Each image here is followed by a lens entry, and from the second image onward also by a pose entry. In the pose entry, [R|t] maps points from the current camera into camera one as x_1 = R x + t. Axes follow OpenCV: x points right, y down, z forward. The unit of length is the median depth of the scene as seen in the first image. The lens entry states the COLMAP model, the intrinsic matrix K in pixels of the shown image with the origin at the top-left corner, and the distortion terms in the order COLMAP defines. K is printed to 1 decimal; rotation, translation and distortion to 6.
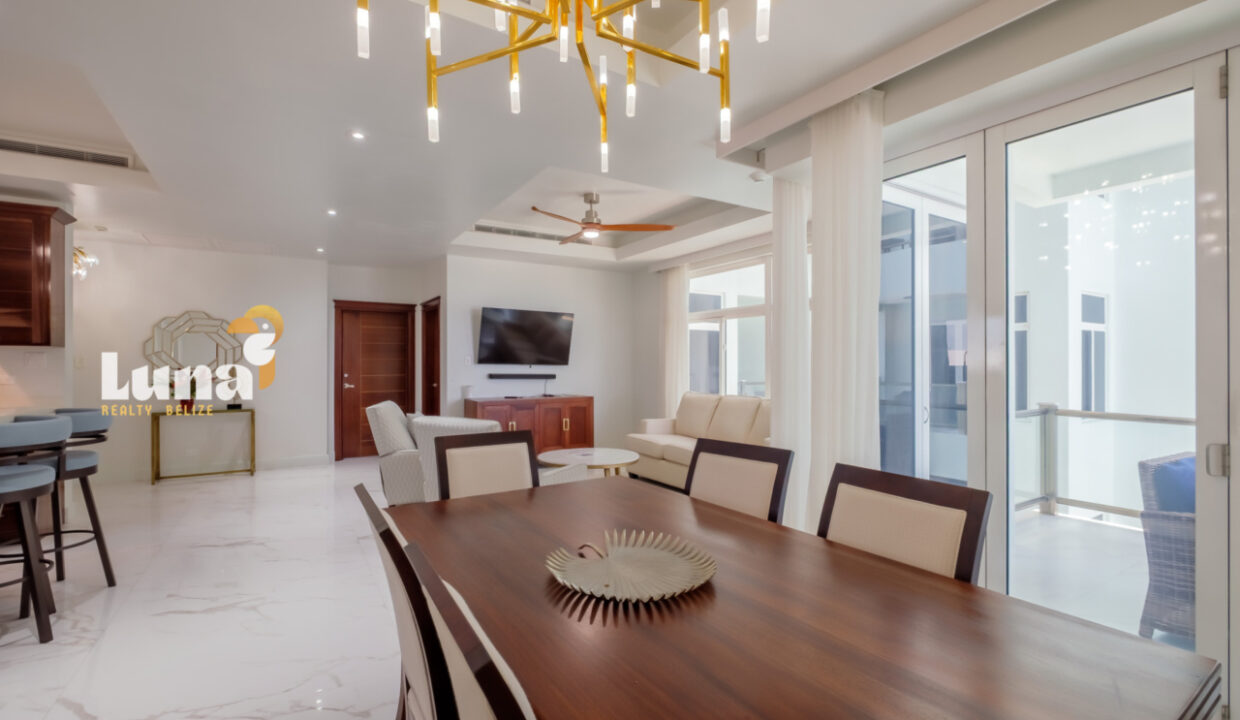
lens RADIAL K [[537.7, 0, 621.5], [0, 537.7, 360.3], [0, 0, 1]] dist [-0.003686, -0.000746]
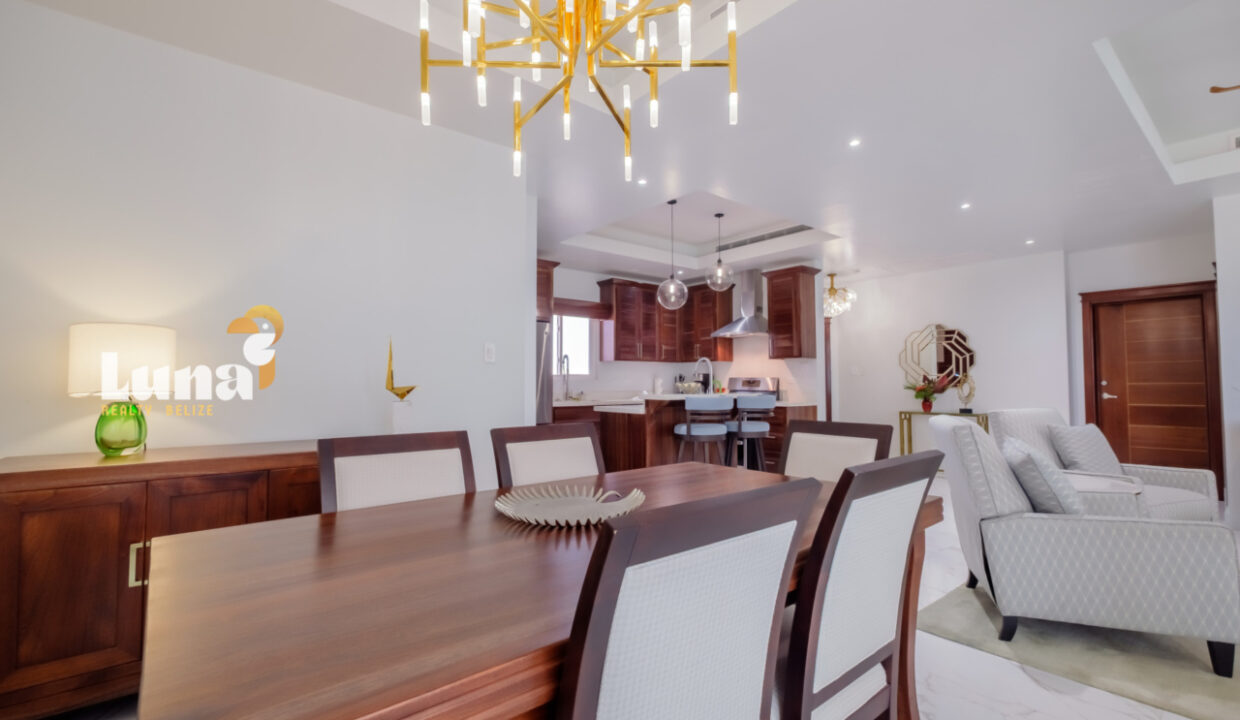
lens RADIAL K [[537.7, 0, 618.7], [0, 537.7, 361.1], [0, 0, 1]] dist [-0.003686, -0.000746]
pose [[0.119160, -0.039862, -0.992075, 0.224908], [0.007110, 0.999202, -0.039295, 0.023588], [0.992850, -0.002371, 0.119348, 0.186902]]
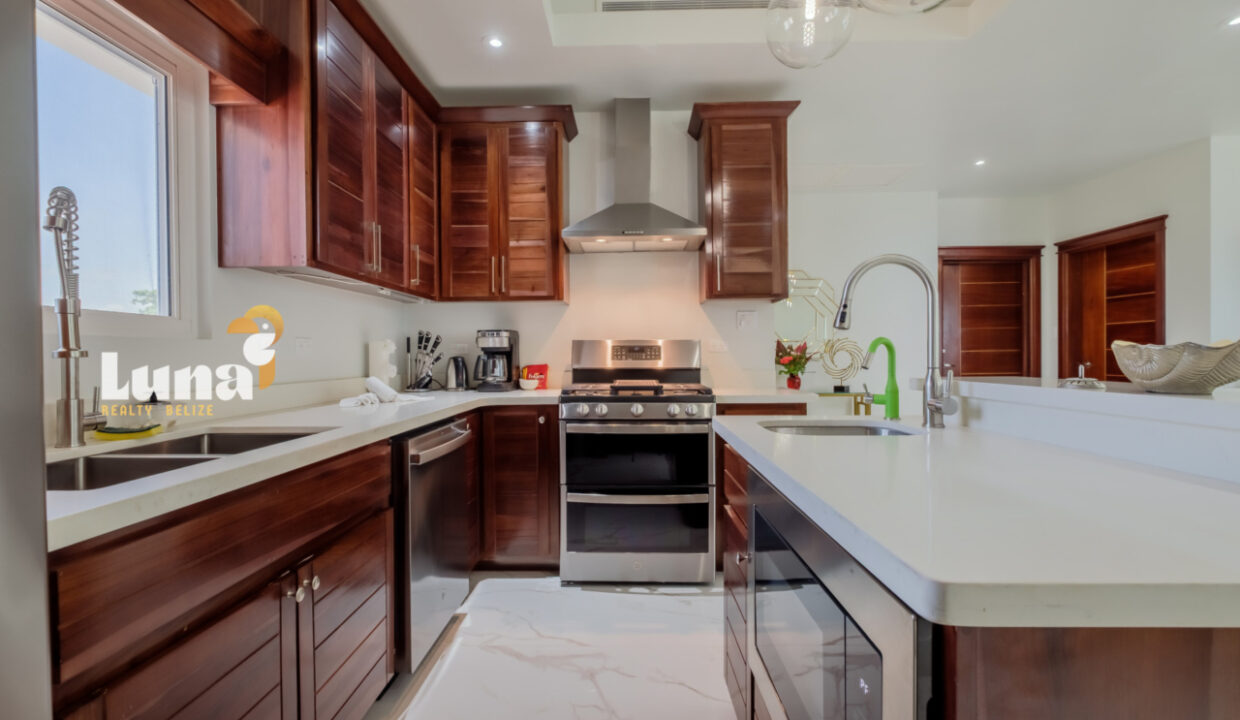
lens RADIAL K [[537.7, 0, 618.0], [0, 537.7, 359.7], [0, 0, 1]] dist [-0.003686, -0.000746]
pose [[0.834560, -0.001163, -0.550917, -0.522326], [0.010934, 0.999836, 0.014453, 0.026876], [0.550809, -0.018086, 0.834435, 0.161173]]
